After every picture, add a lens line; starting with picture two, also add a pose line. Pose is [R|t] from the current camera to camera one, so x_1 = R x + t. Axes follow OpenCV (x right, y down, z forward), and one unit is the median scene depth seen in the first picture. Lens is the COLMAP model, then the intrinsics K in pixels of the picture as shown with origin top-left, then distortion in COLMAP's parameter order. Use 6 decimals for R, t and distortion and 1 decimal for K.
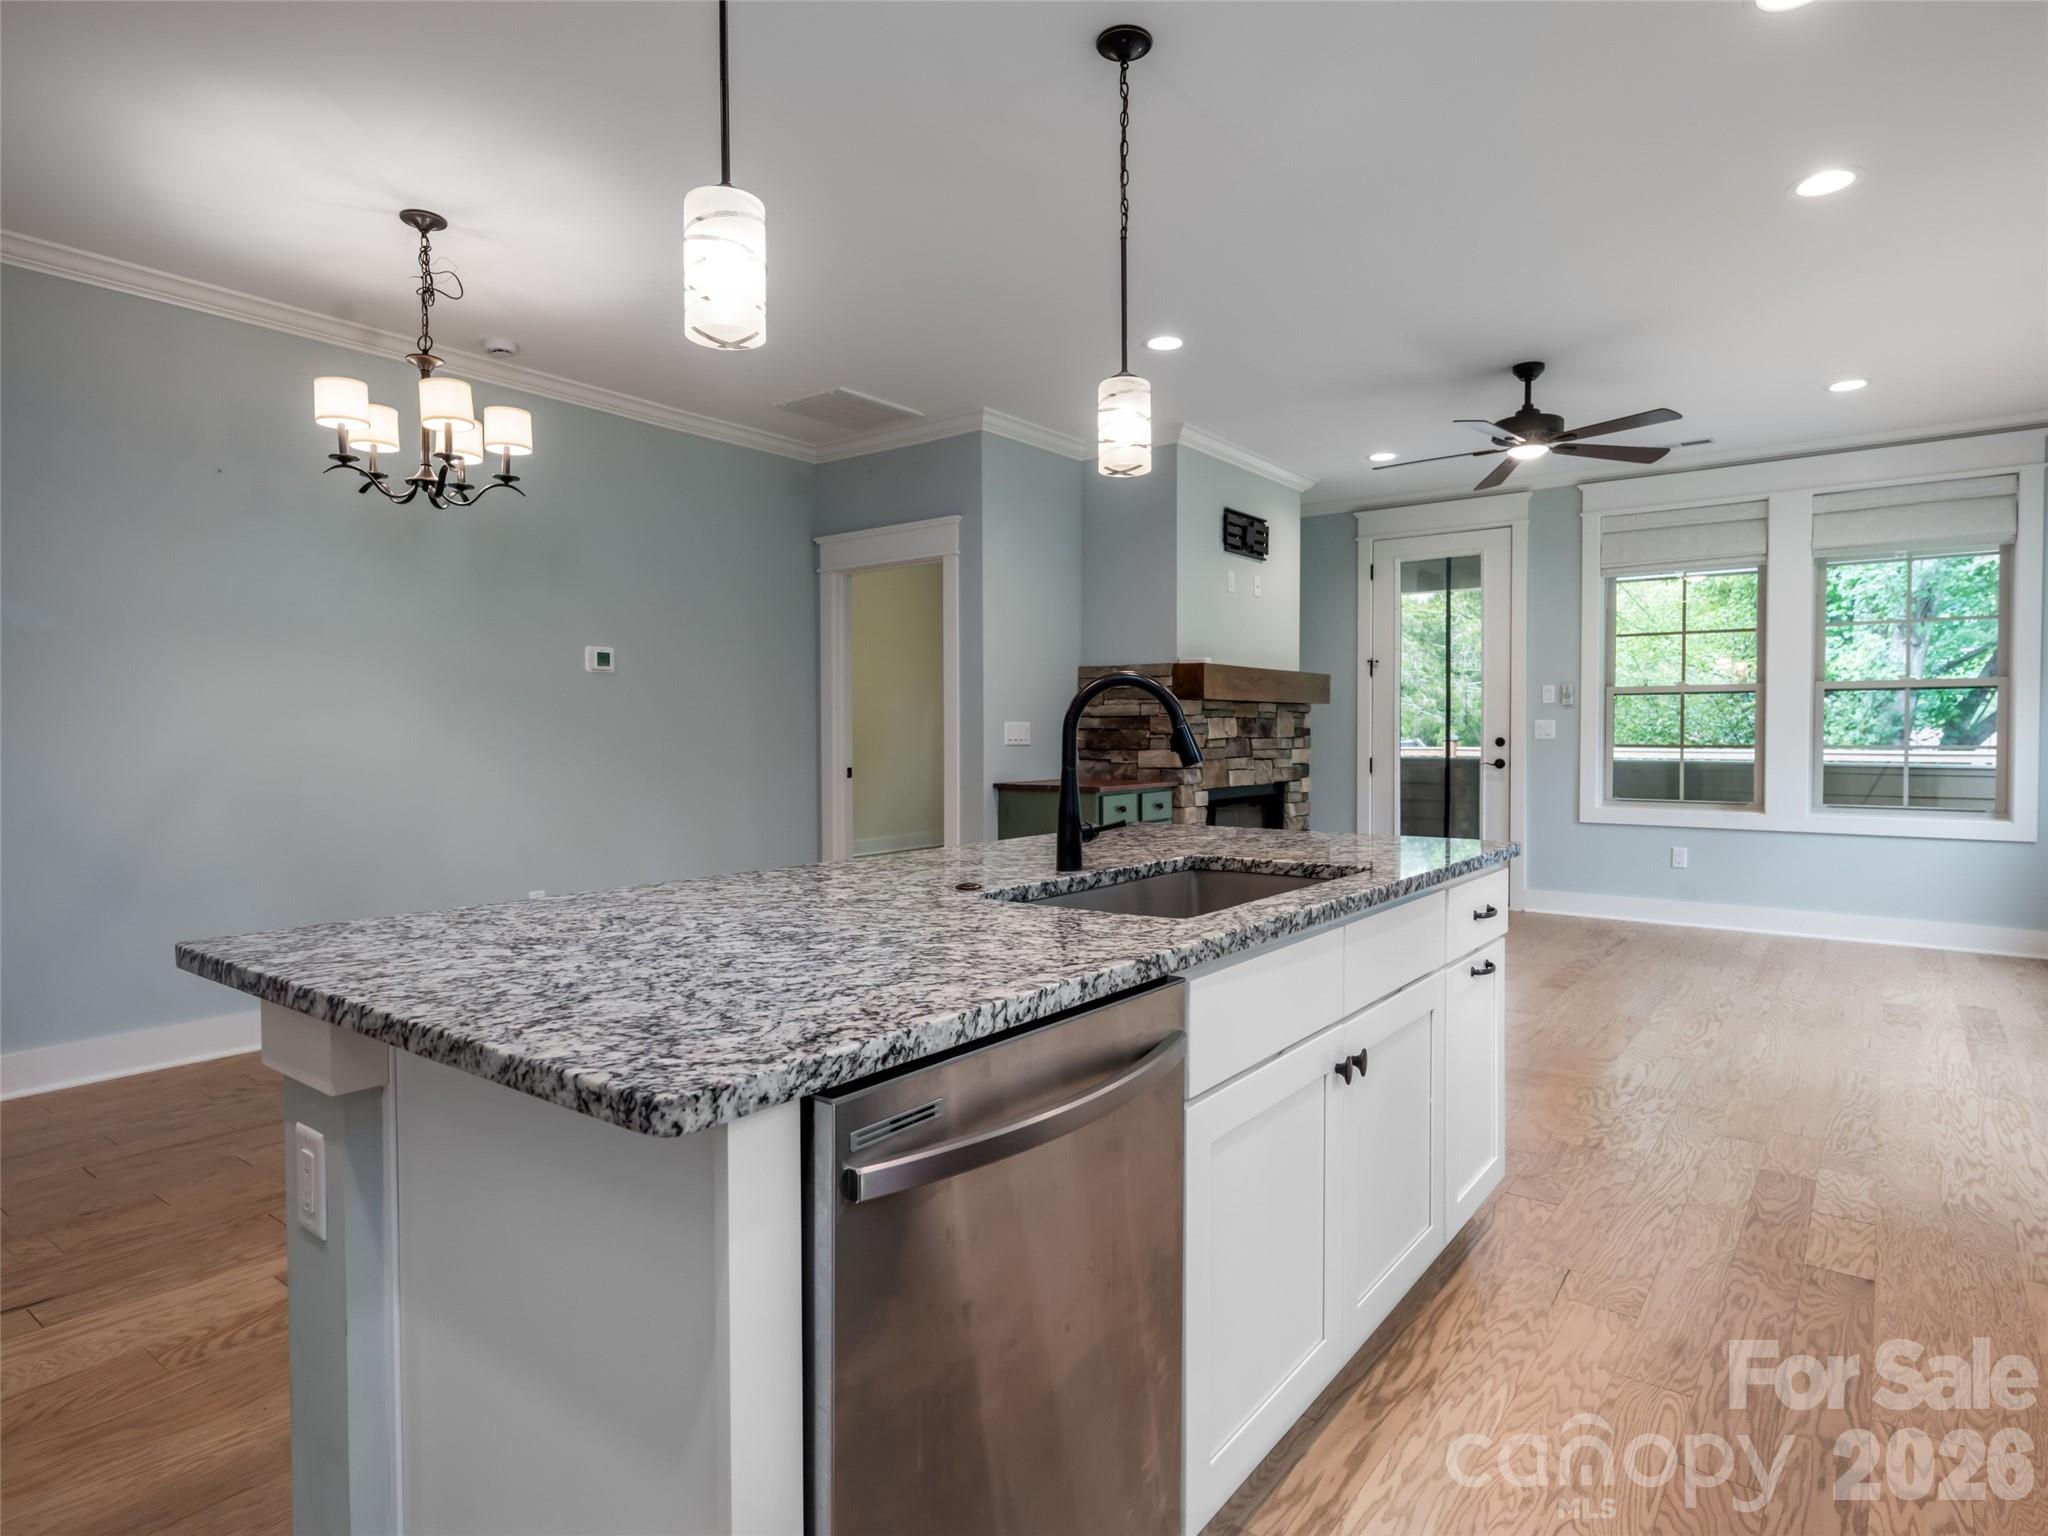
lens RADIAL K [[1130.3, 0, 1037.2], [0, 1130.3, 758.4], [0, 0, 1]] dist [-0.000280, -0.000581]
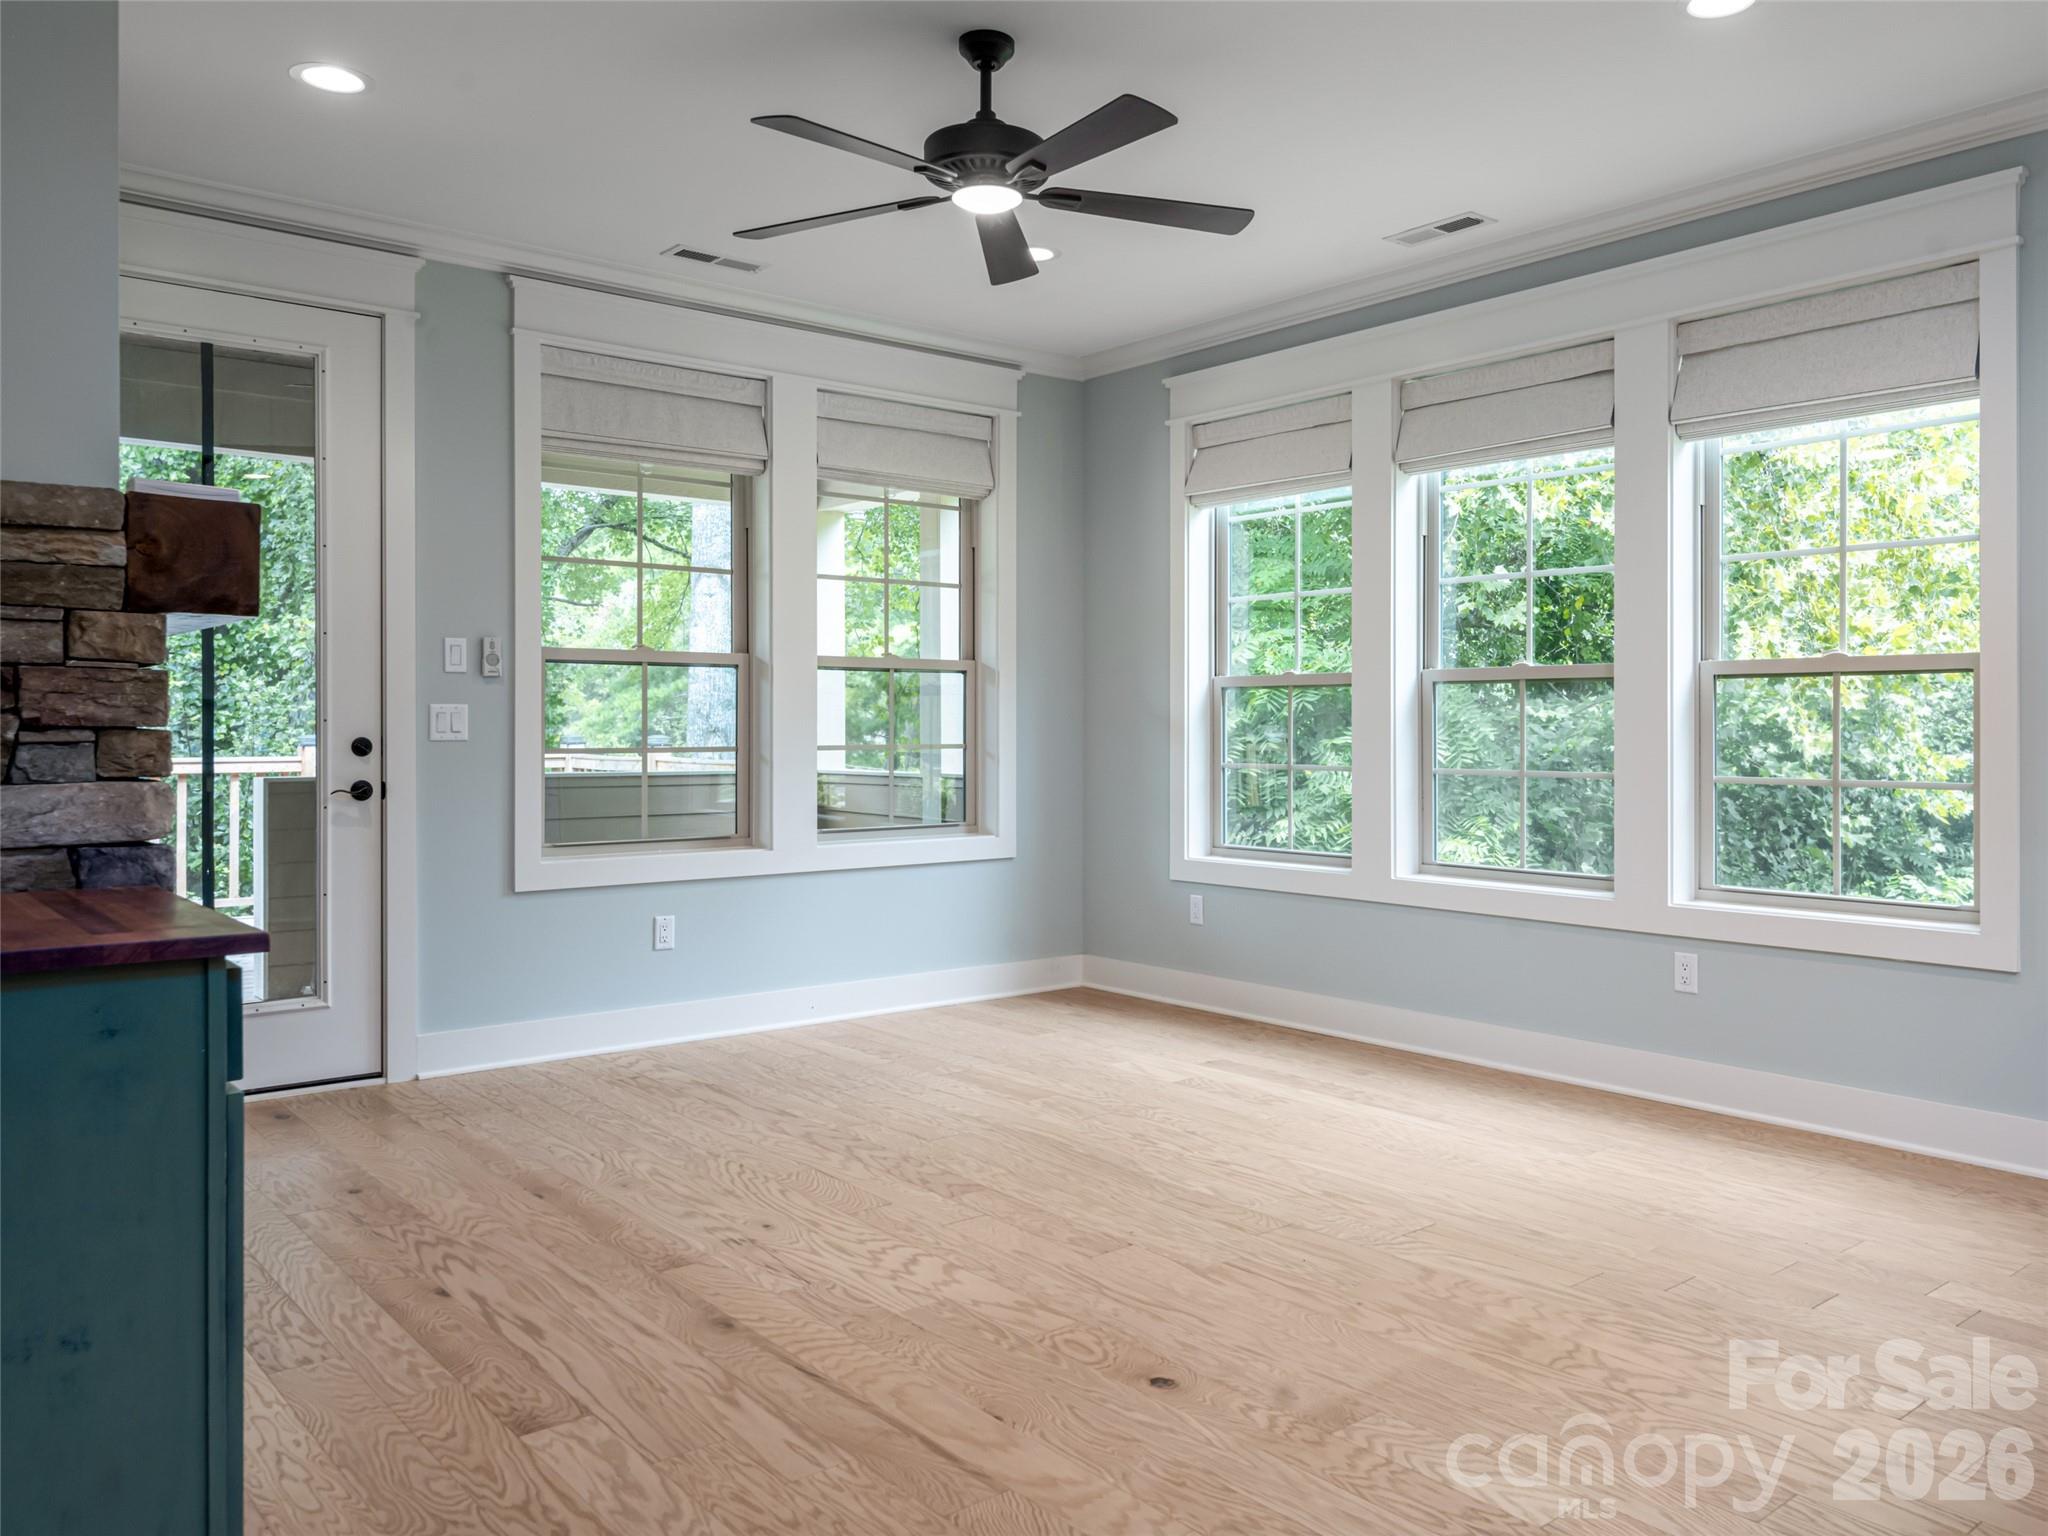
lens RADIAL K [[1545.3, 0, 1103.4], [0, 1545.3, 731.3], [0, 0, 1]] dist [-0.002198, 0.002039]
pose [[0.209882, -0.000338, 0.977727, -0.265311], [0.023529, 0.999712, -0.004705, -0.015308], [-0.977444, 0.023992, 0.209829, 0.789087]]
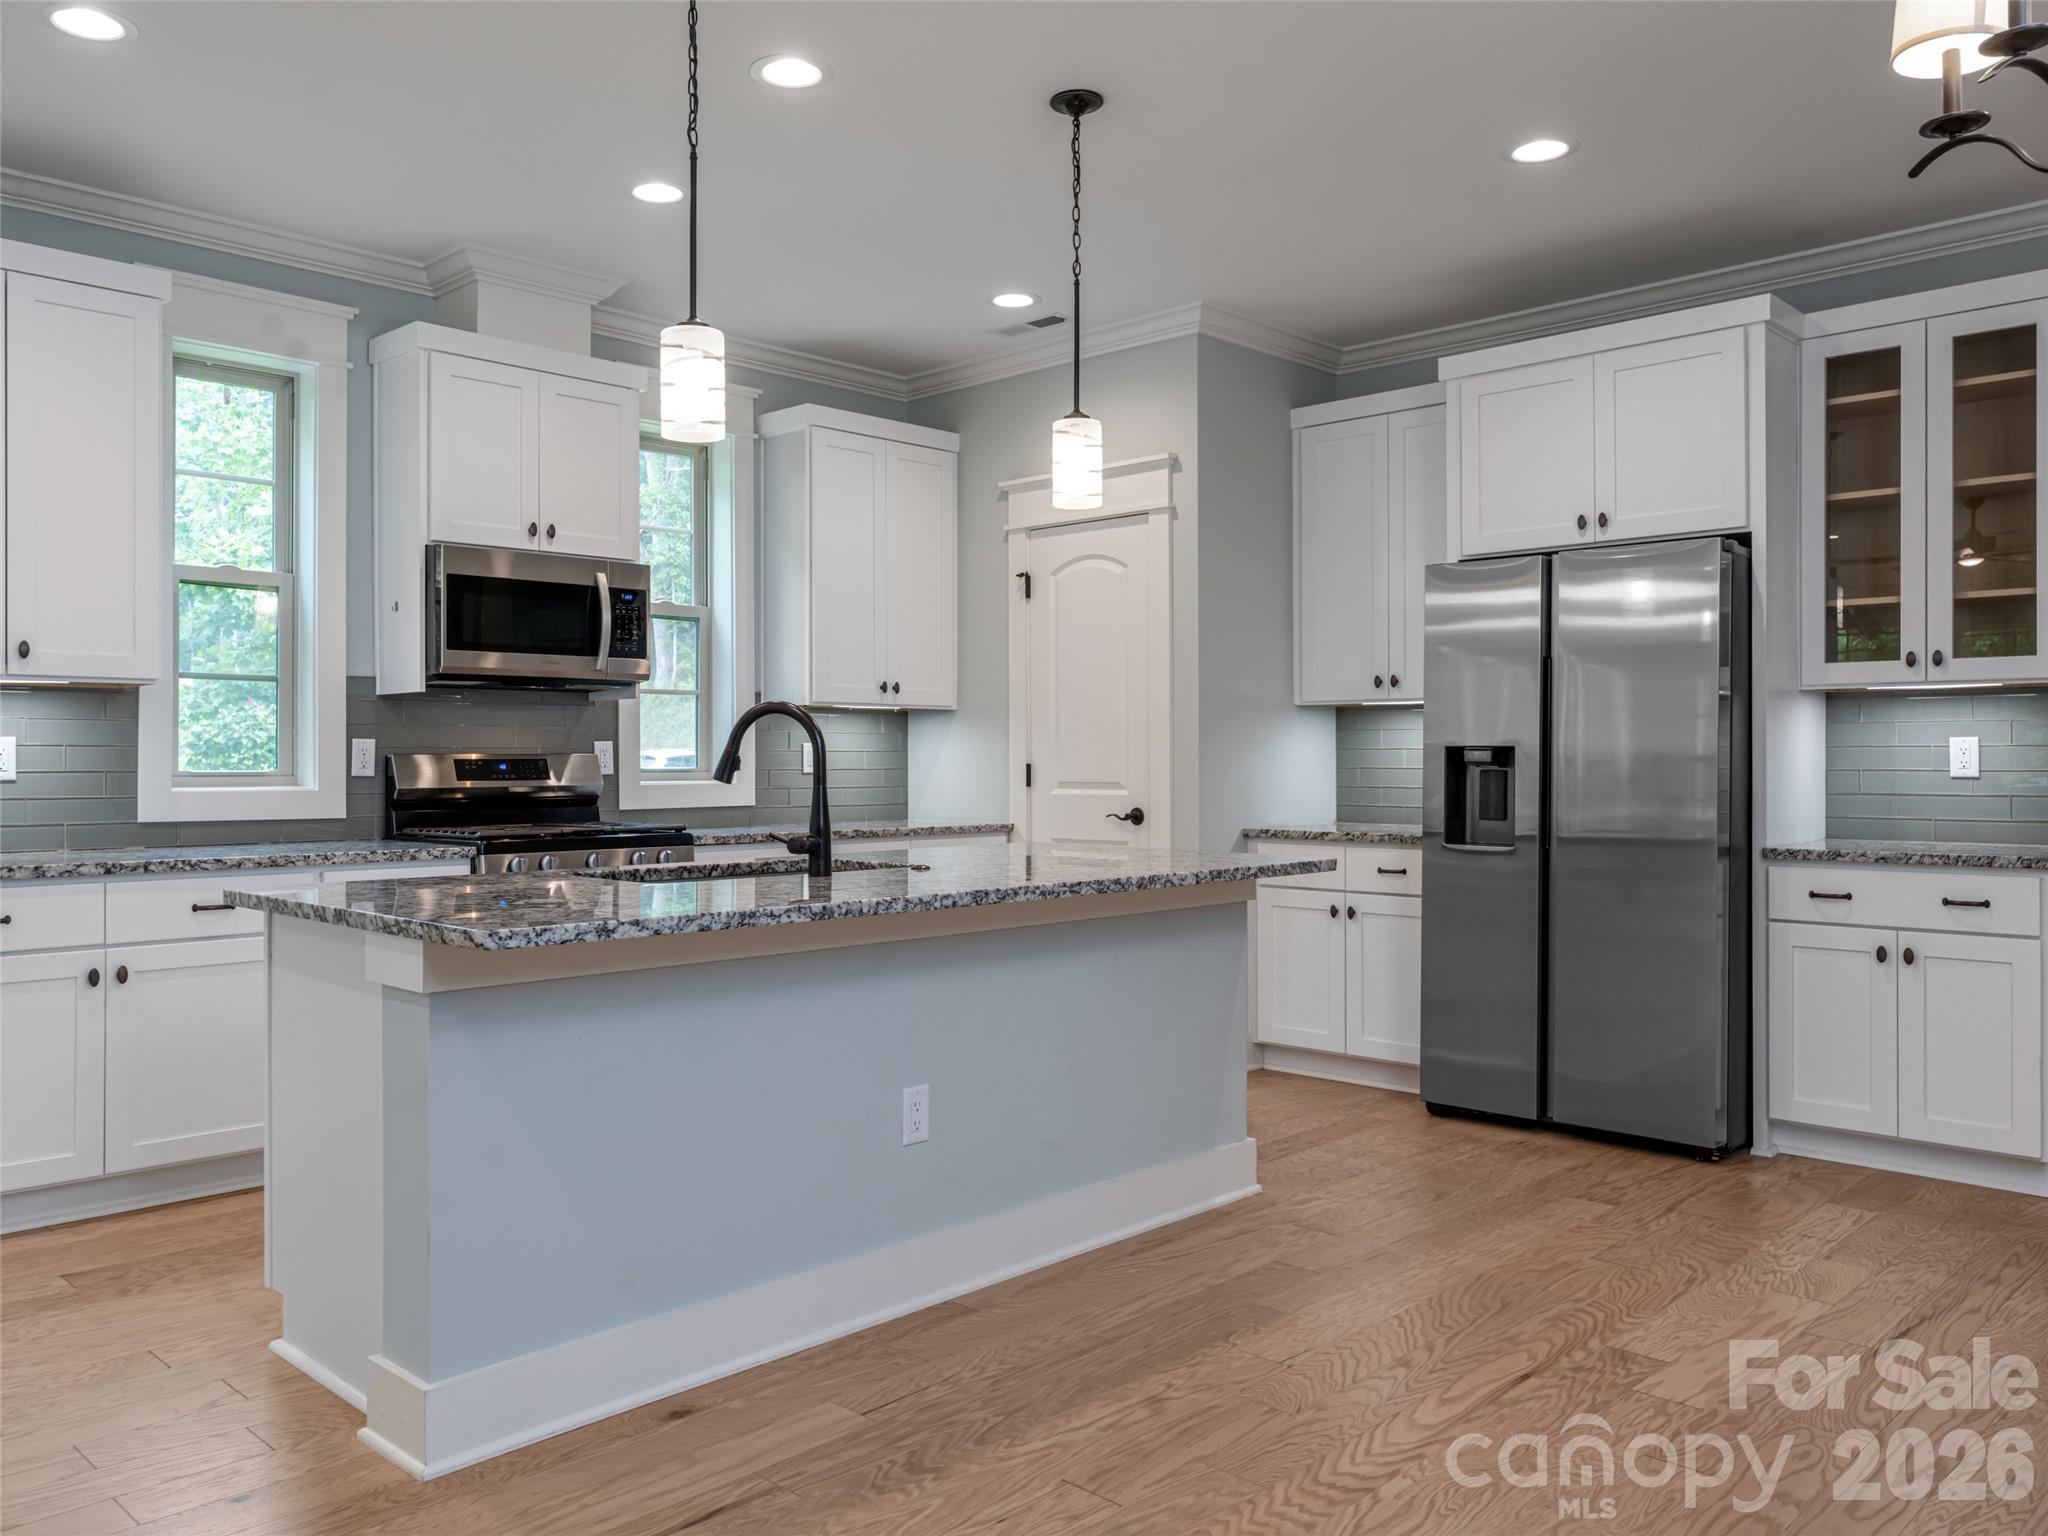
lens RADIAL K [[1575.8, 0, 962.8], [0, 1575.8, 757.1], [0, 0, 1]] dist [-0.000362, -0.002799]
pose [[-0.990264, 0.004457, 0.139131, -0.145947], [0.007778, 0.999697, 0.023336, -0.024215], [-0.138985, 0.024191, -0.989999, 1.117663]]
